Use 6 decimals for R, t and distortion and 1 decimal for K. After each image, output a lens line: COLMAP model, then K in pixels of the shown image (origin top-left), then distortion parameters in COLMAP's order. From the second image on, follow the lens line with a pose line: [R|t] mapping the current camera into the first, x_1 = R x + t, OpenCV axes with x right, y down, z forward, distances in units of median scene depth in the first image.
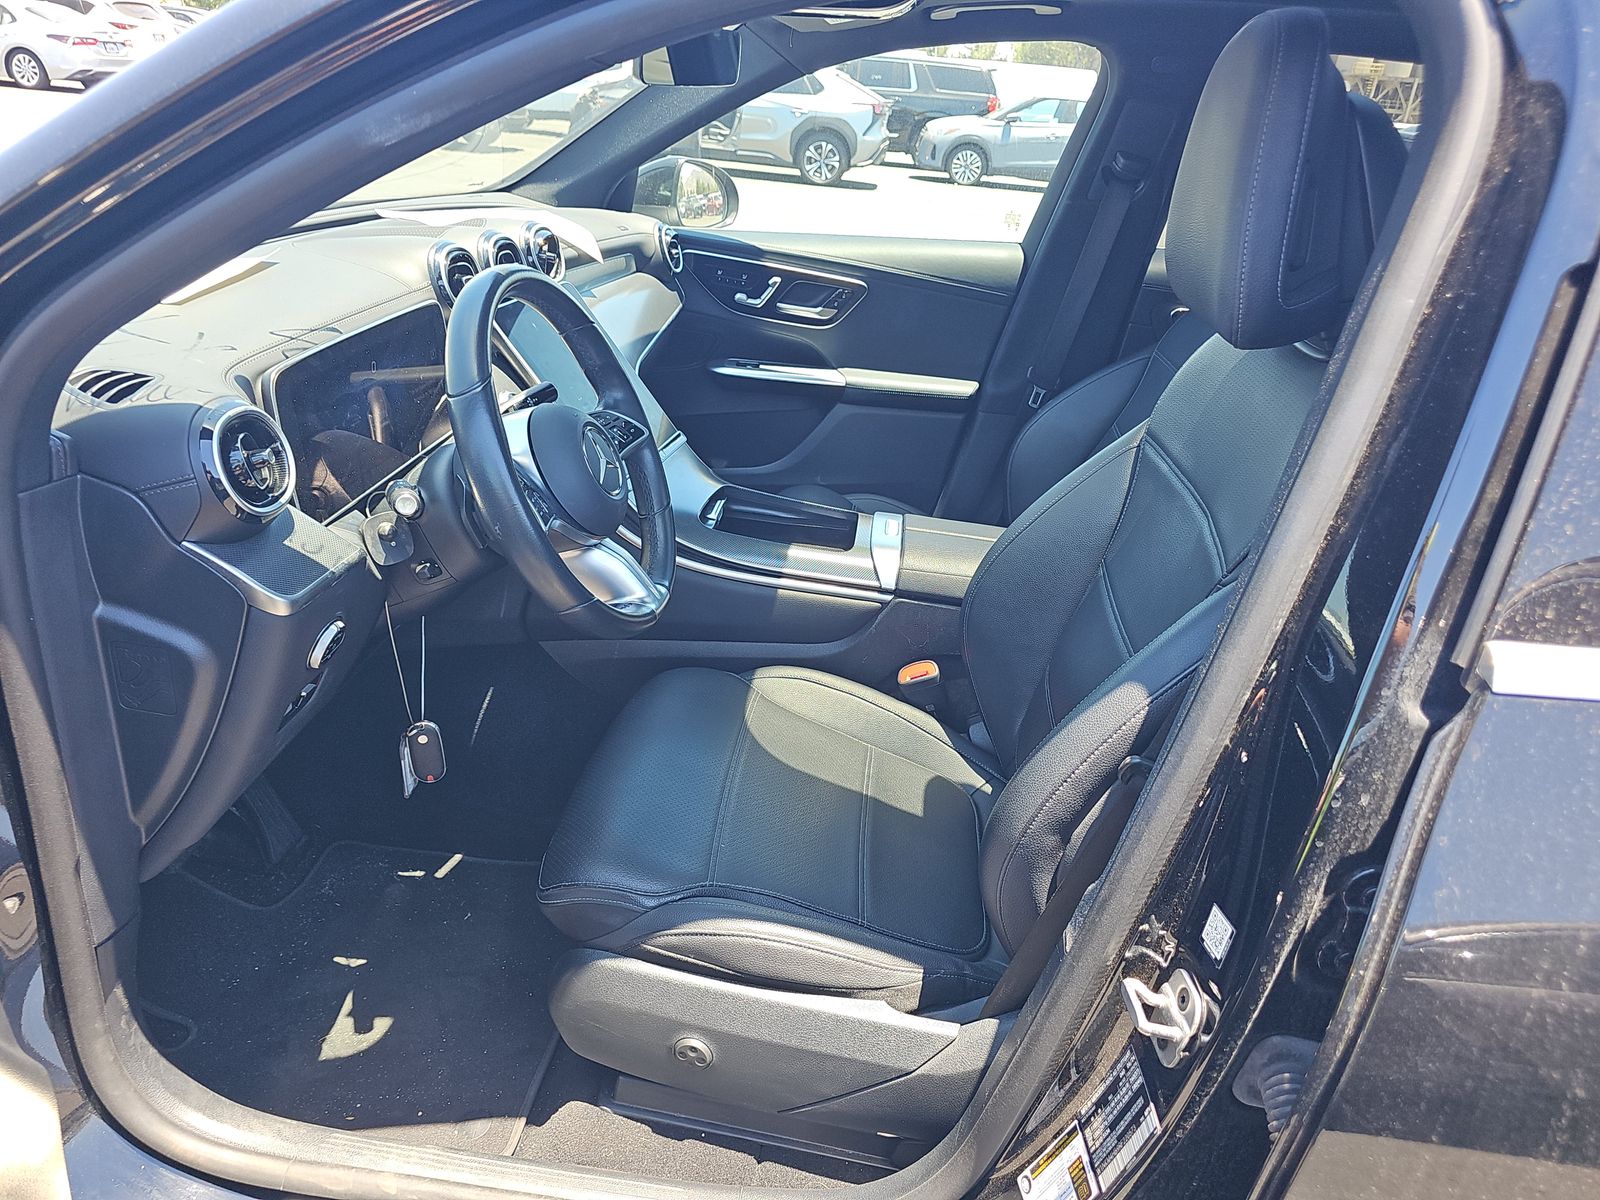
lens RADIAL K [[1137.8, 0, 800.0], [0, 1137.8, 600.0], [0, 0, 1]] dist [0.001120, 0.071350]
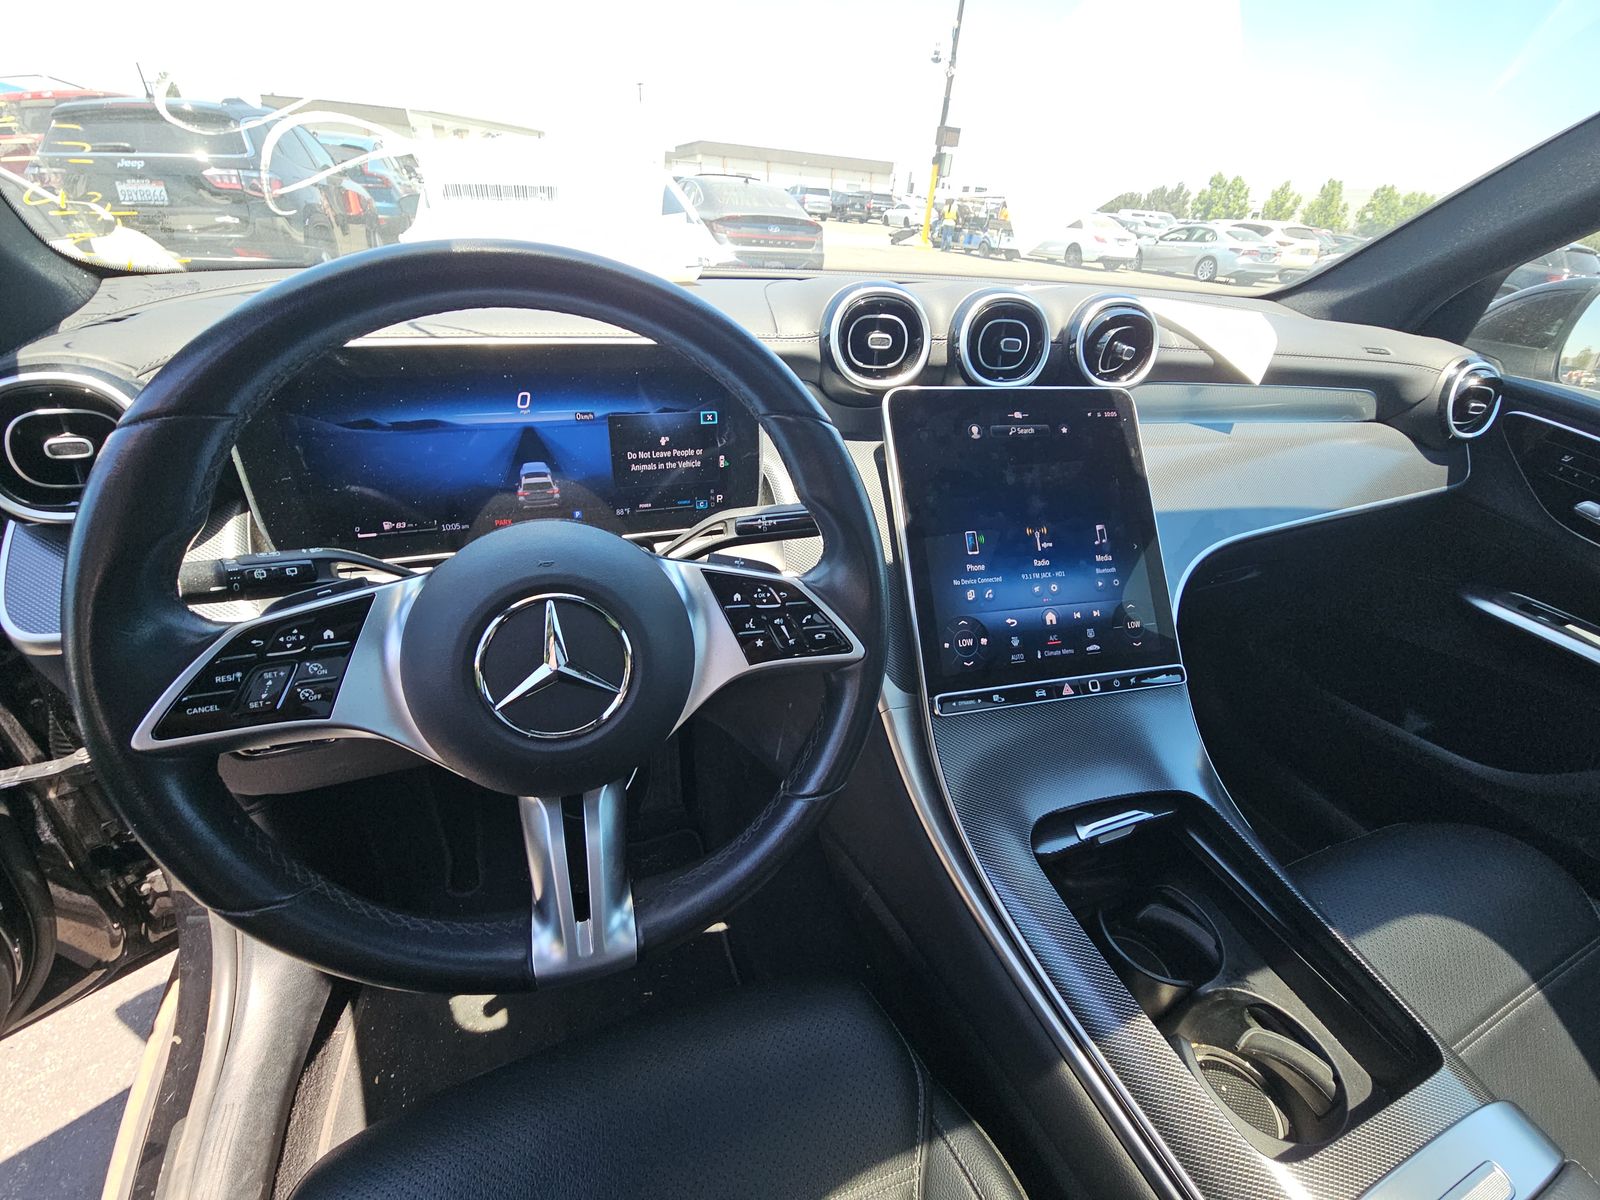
lens RADIAL K [[646.5, 0, 800.0], [0, 646.5, 600.0], [0, 0, 1]] dist [-0.015166, 0.000139]
pose [[0.443742, 0.416536, -0.793468, 0.053408], [-0.389585, 0.887033, 0.247780, -0.176947], [0.807042, 0.199173, 0.555890, 0.611027]]
